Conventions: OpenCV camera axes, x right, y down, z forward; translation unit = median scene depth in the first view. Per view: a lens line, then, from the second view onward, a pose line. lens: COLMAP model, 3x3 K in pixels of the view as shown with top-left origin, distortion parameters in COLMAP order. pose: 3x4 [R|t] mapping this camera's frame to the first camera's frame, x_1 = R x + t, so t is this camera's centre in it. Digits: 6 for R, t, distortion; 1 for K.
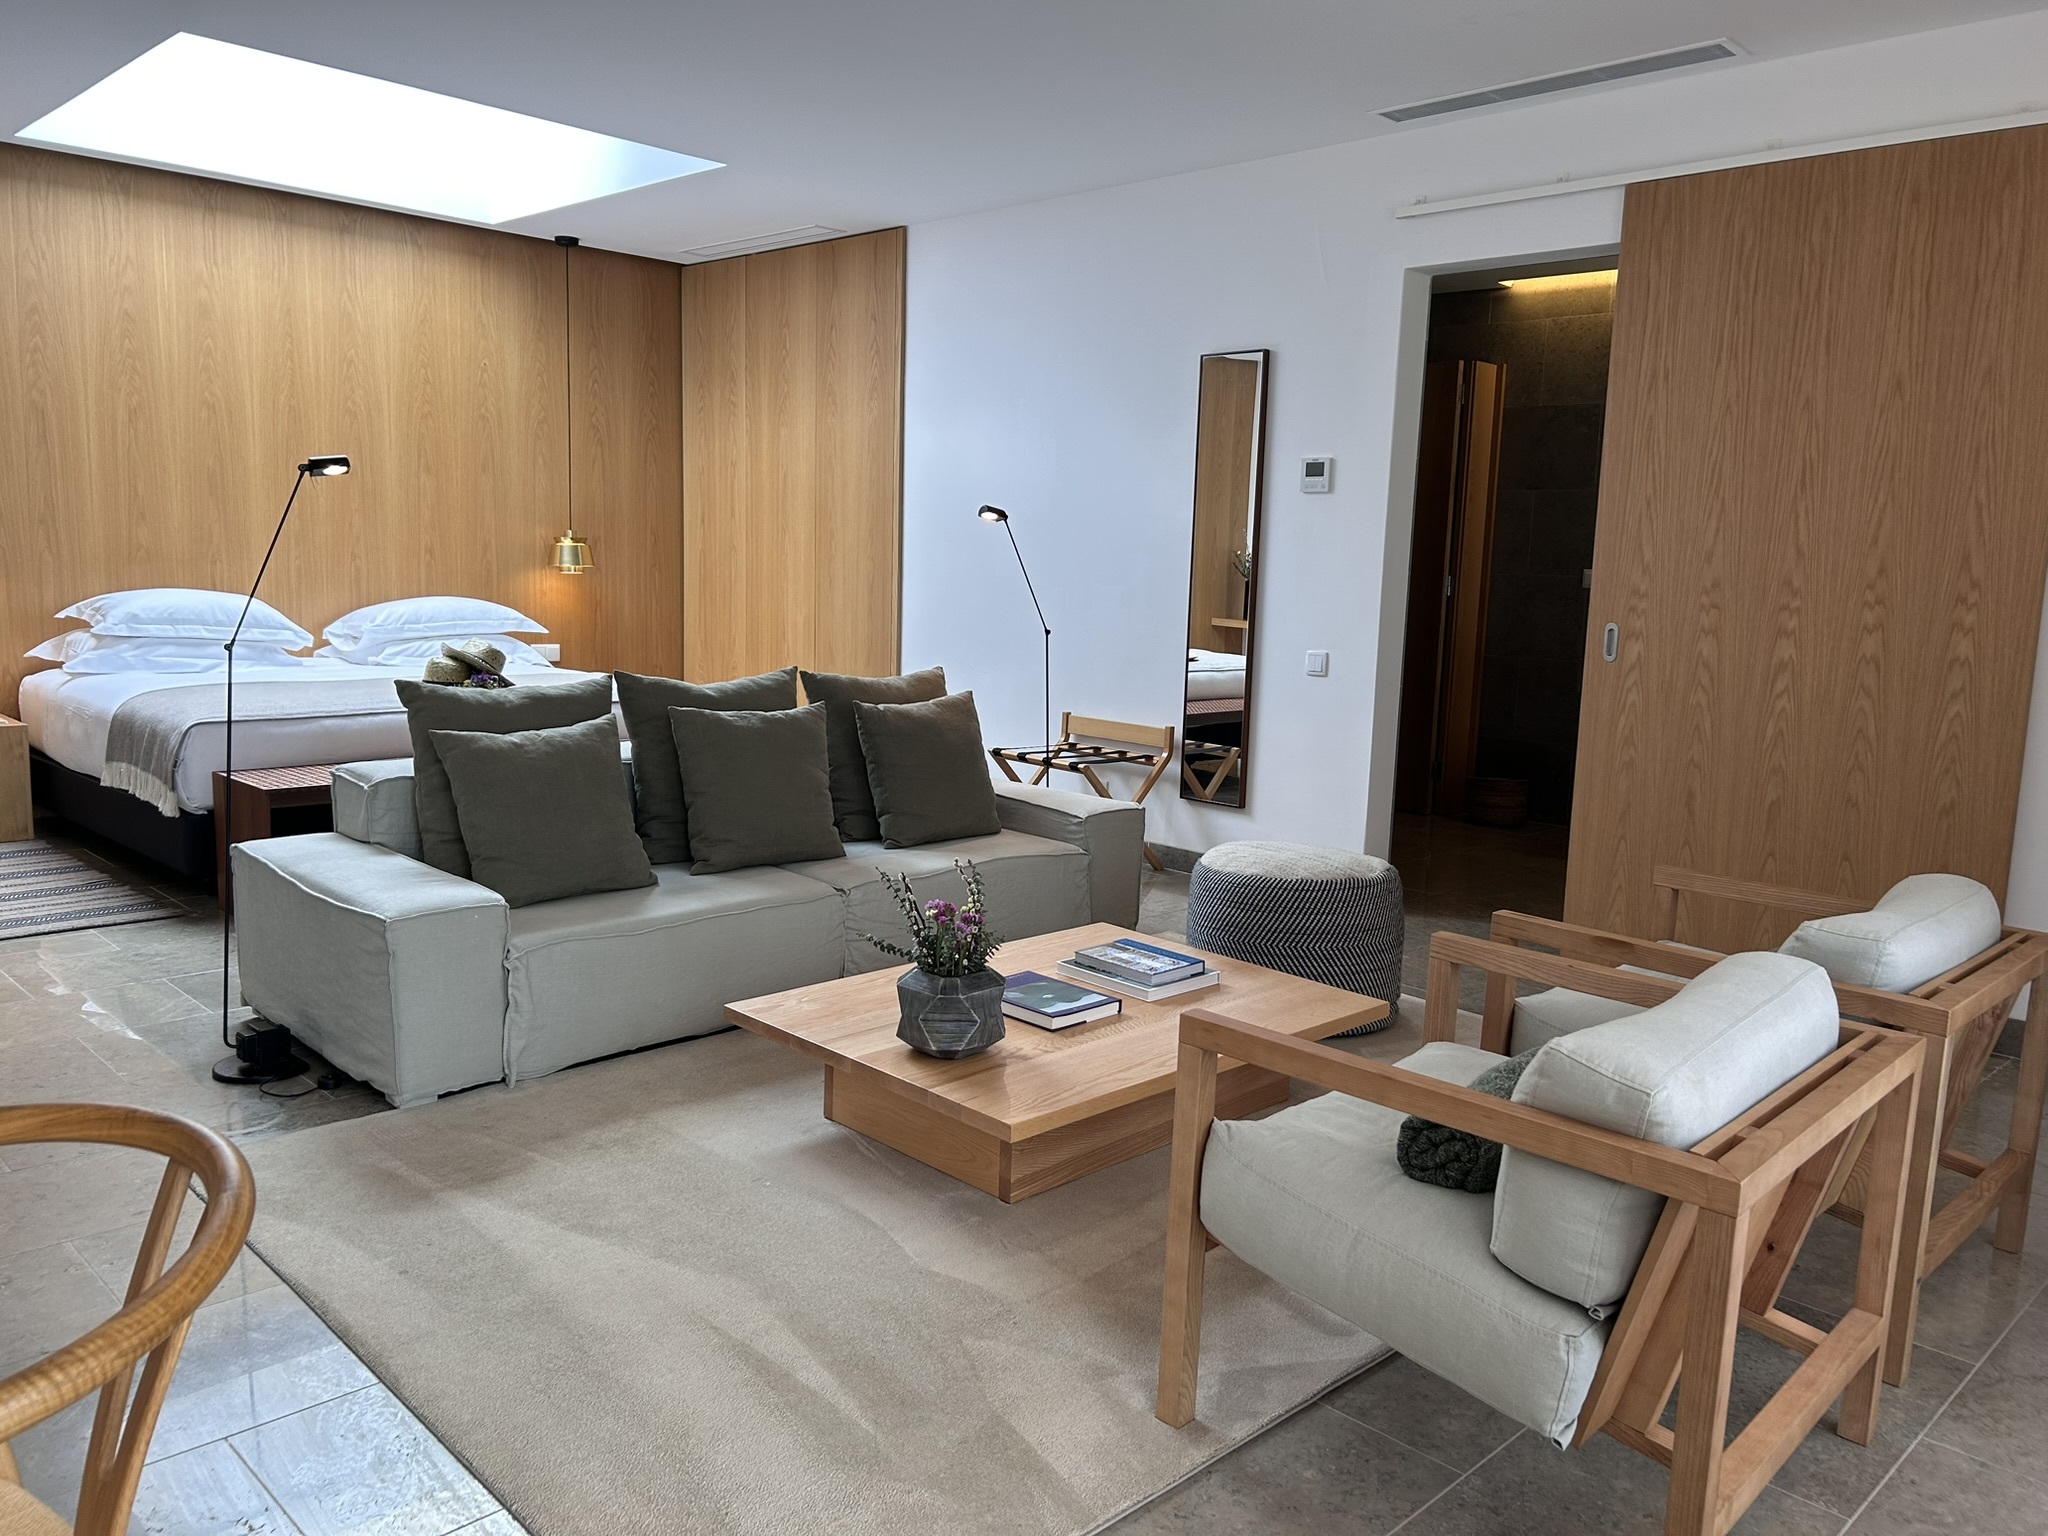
lens RADIAL K [[1547.7, 0, 1024.0], [0, 1547.7, 768.0], [0, 0, 1]] dist [0.068118, -0.064597]
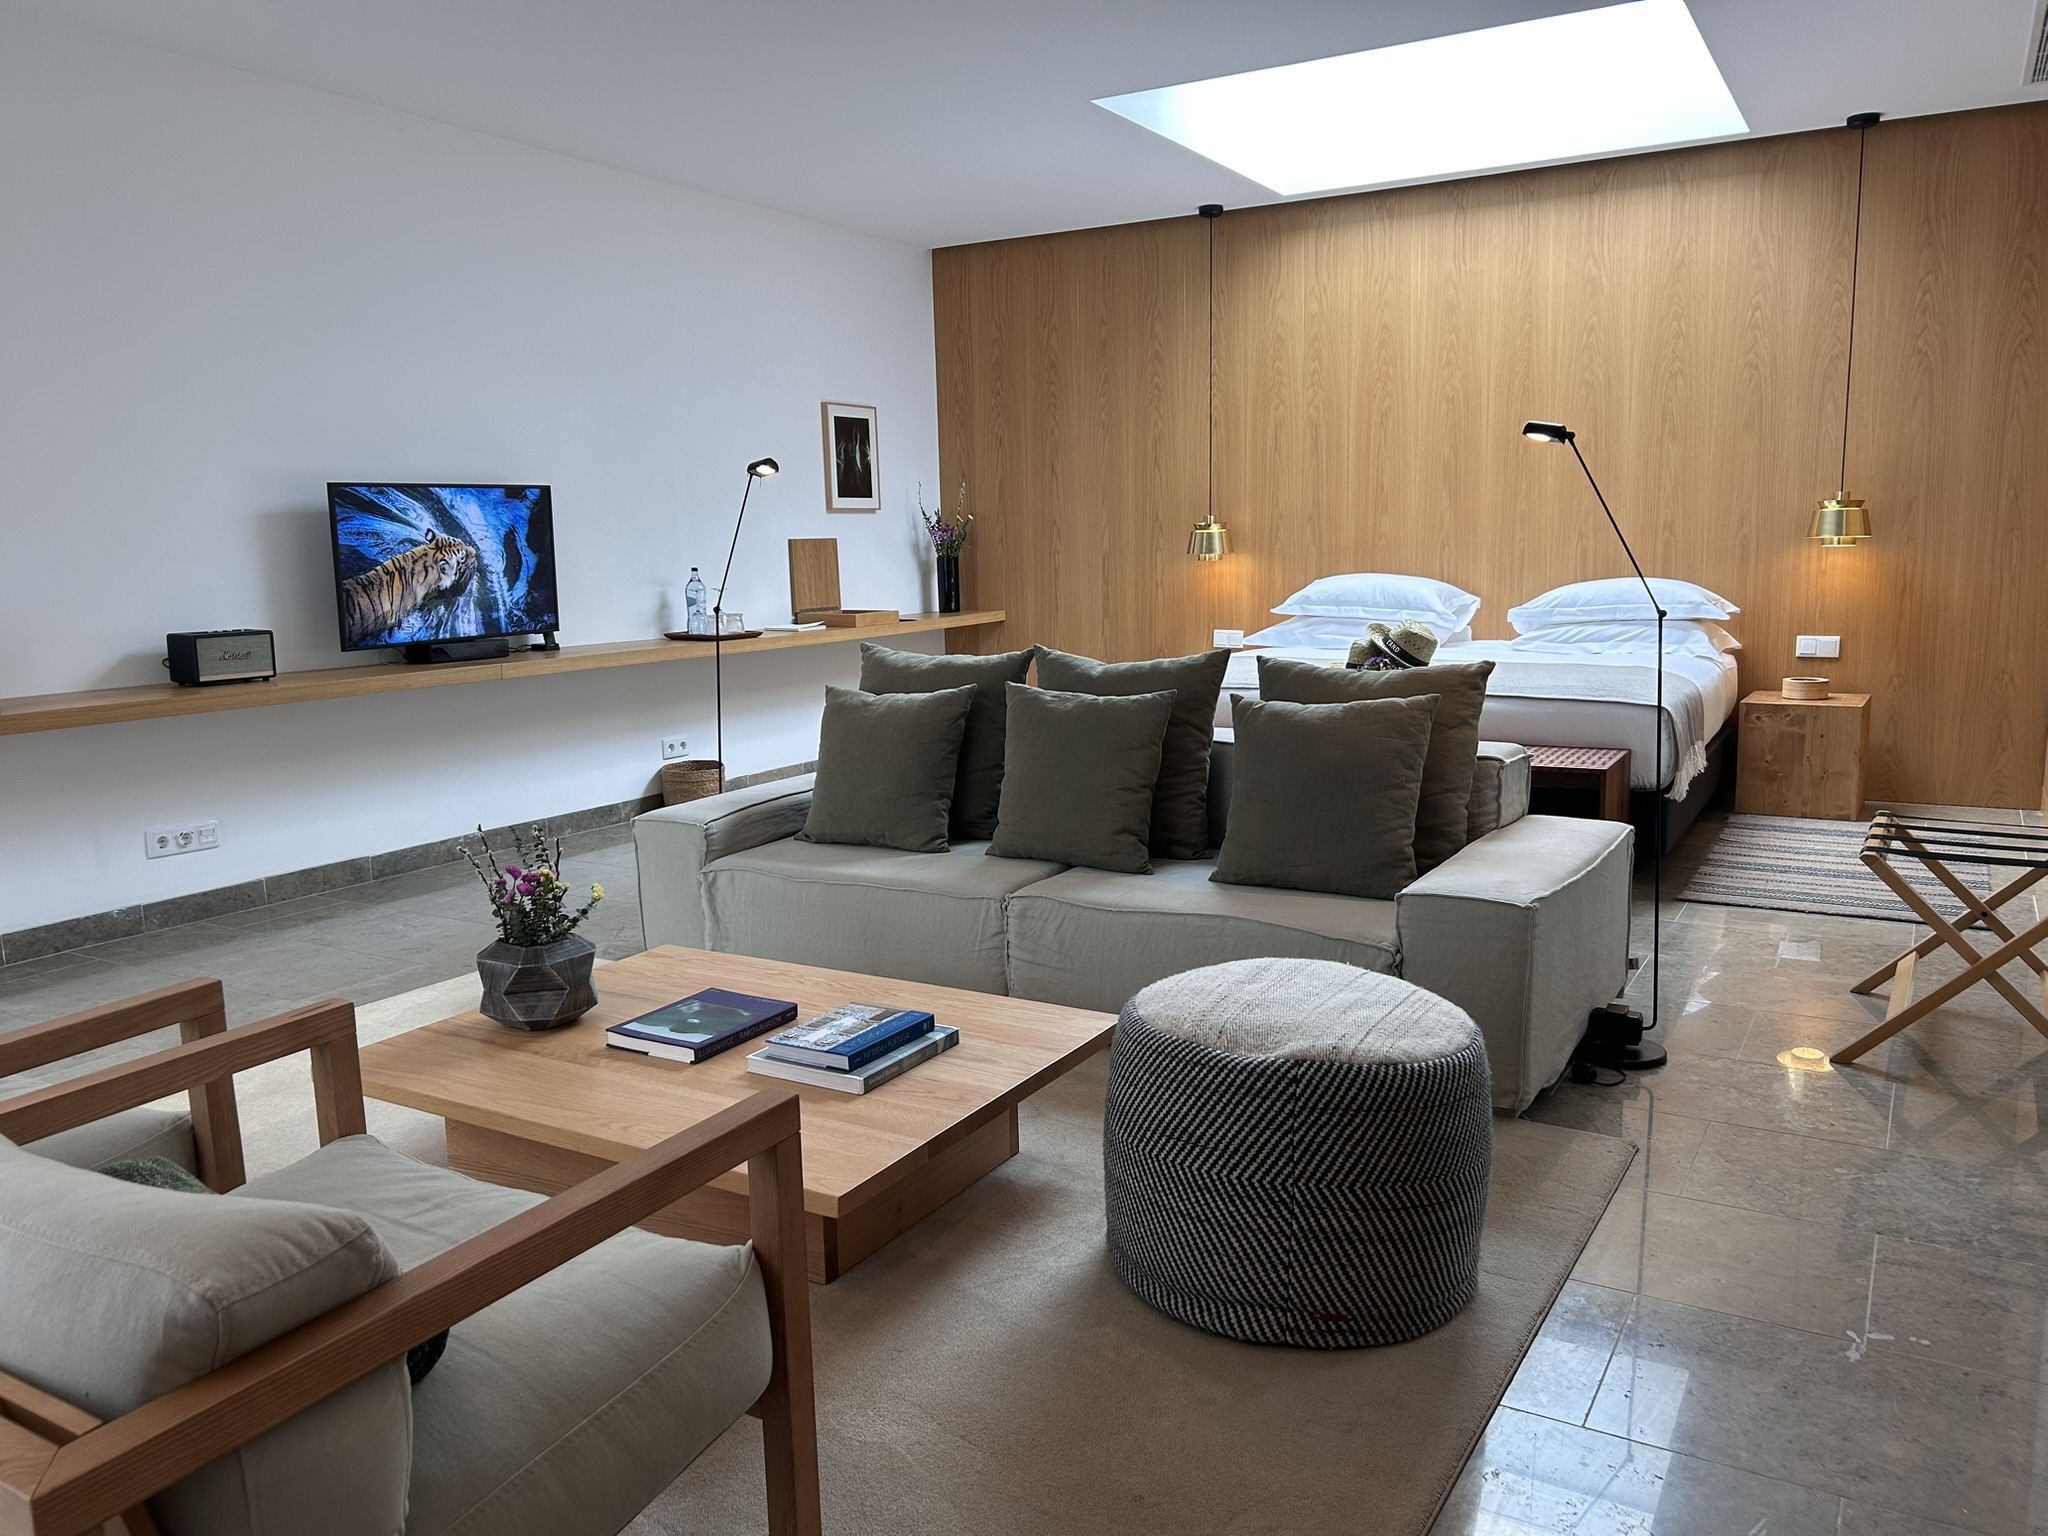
lens RADIAL K [[1555.4, 0, 1023.1], [0, 1555.4, 801.3], [0, 0, 1]] dist [-0.004751, -0.007140]
pose [[0.242256, 0.124941, -0.962134, 0.659711], [-0.102623, 0.989410, 0.102644, -0.060674], [0.964770, 0.073871, 0.252513, 0.709028]]
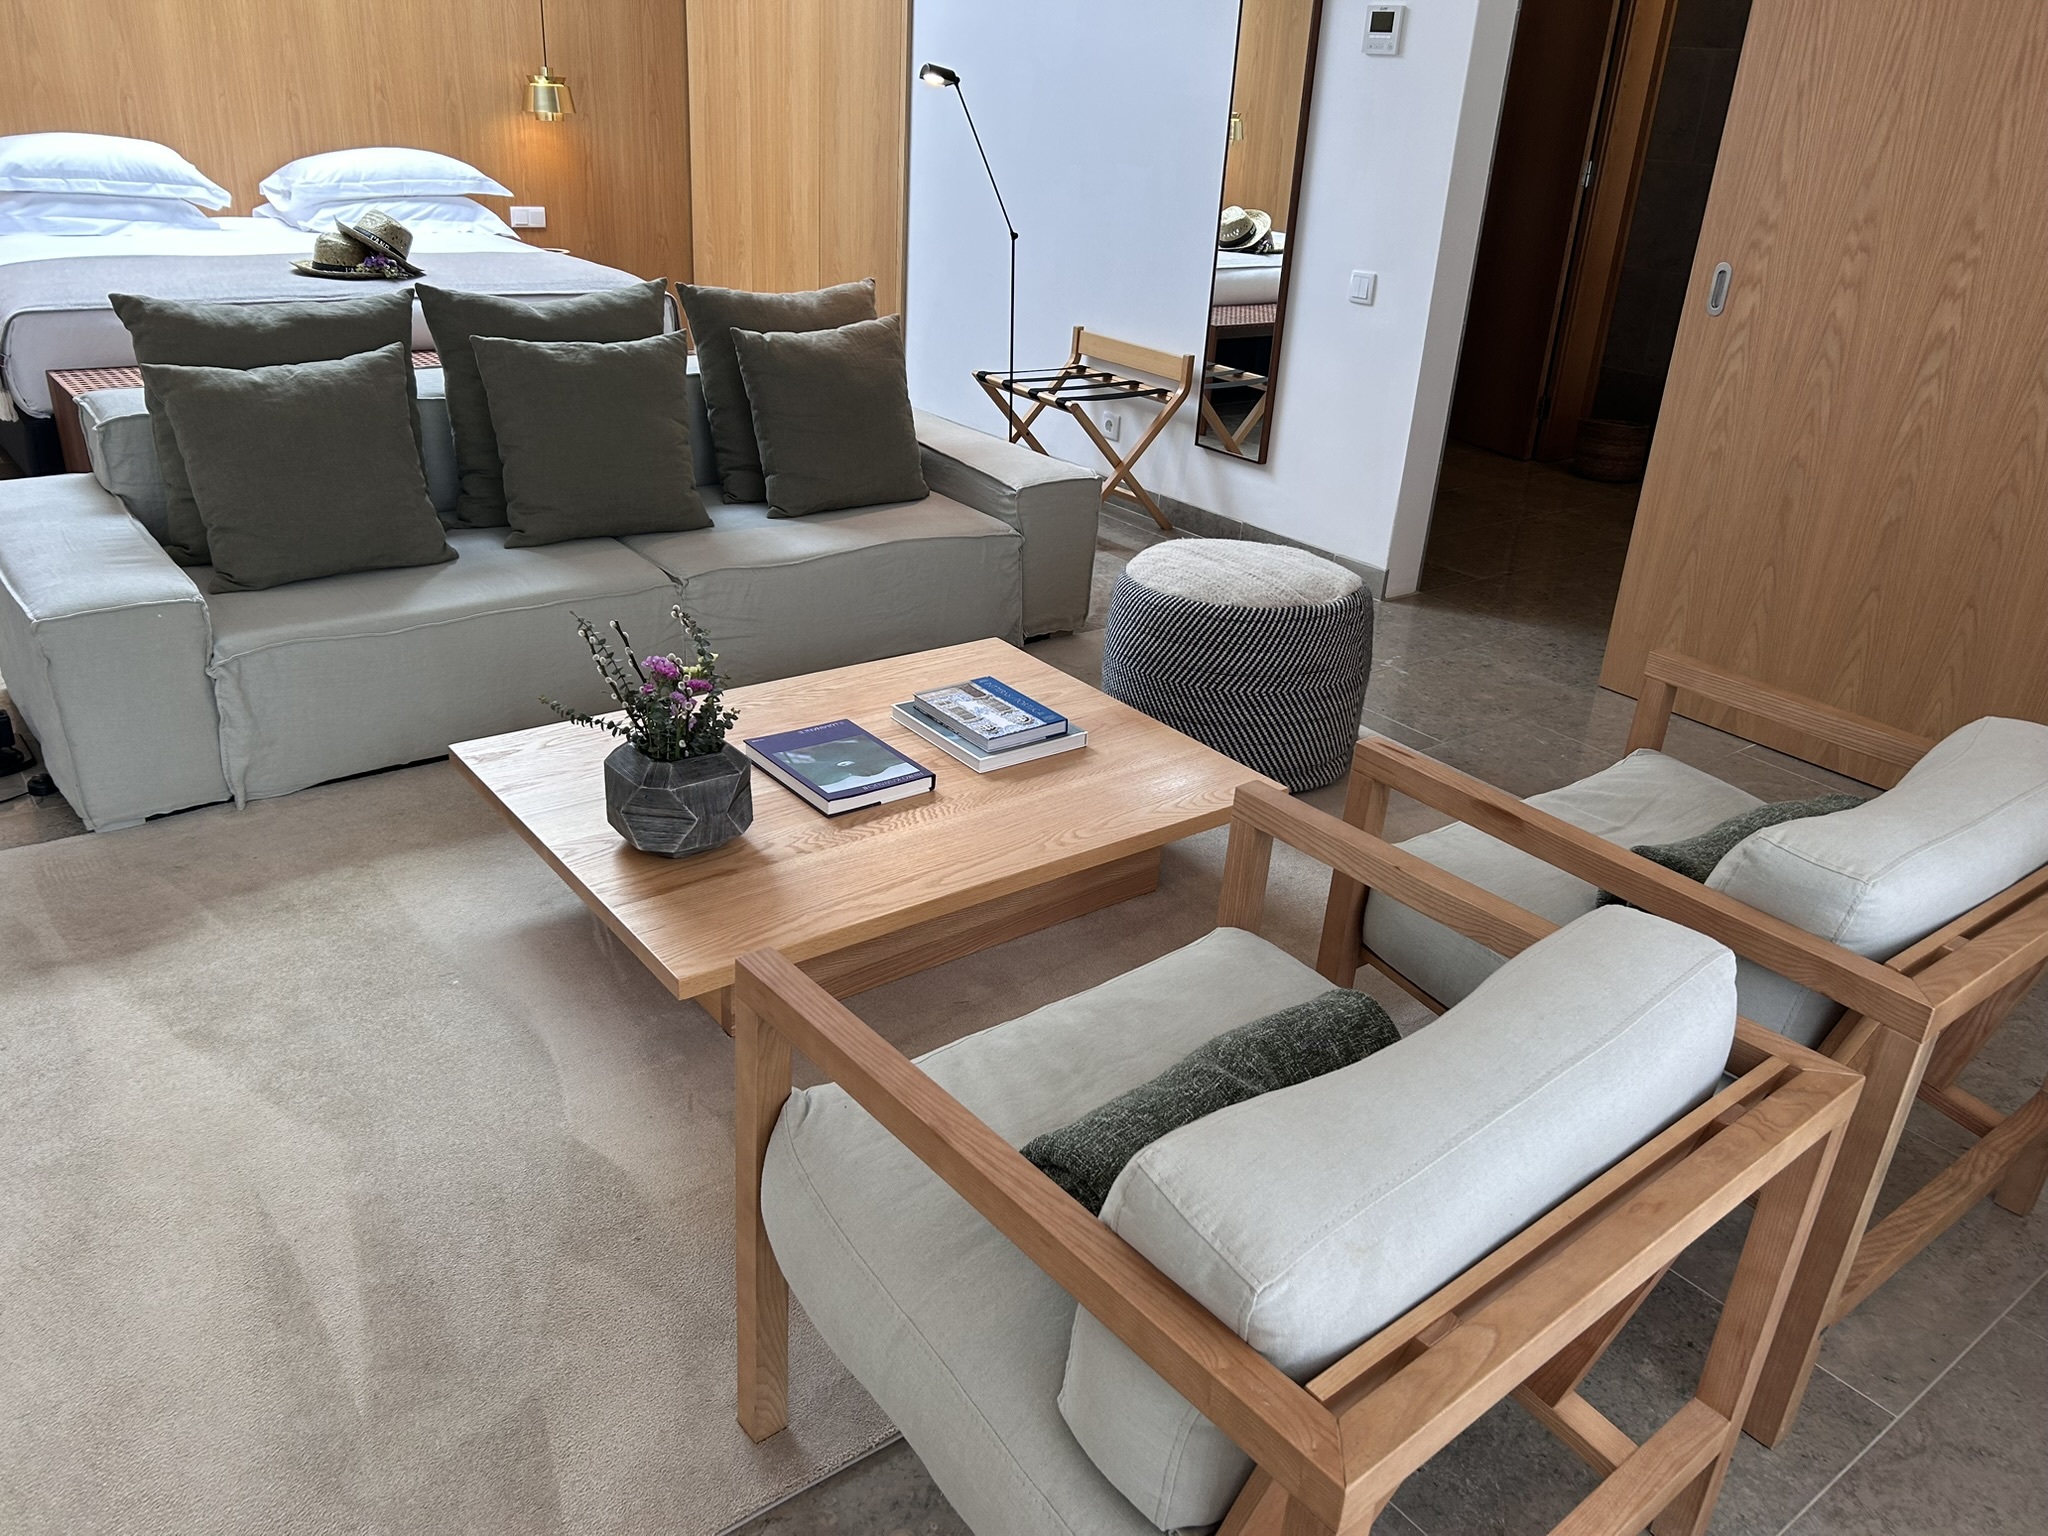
lens RADIAL K [[1553.0, 0, 1018.0], [0, 1553.0, 758.1], [0, 0, 1]] dist [0.055416, -0.052668]
pose [[0.992412, 0.072229, -0.099501, 0.135921], [-0.042751, 0.961473, 0.271556, -0.056527], [0.115281, -0.265241, 0.957265, 0.179705]]
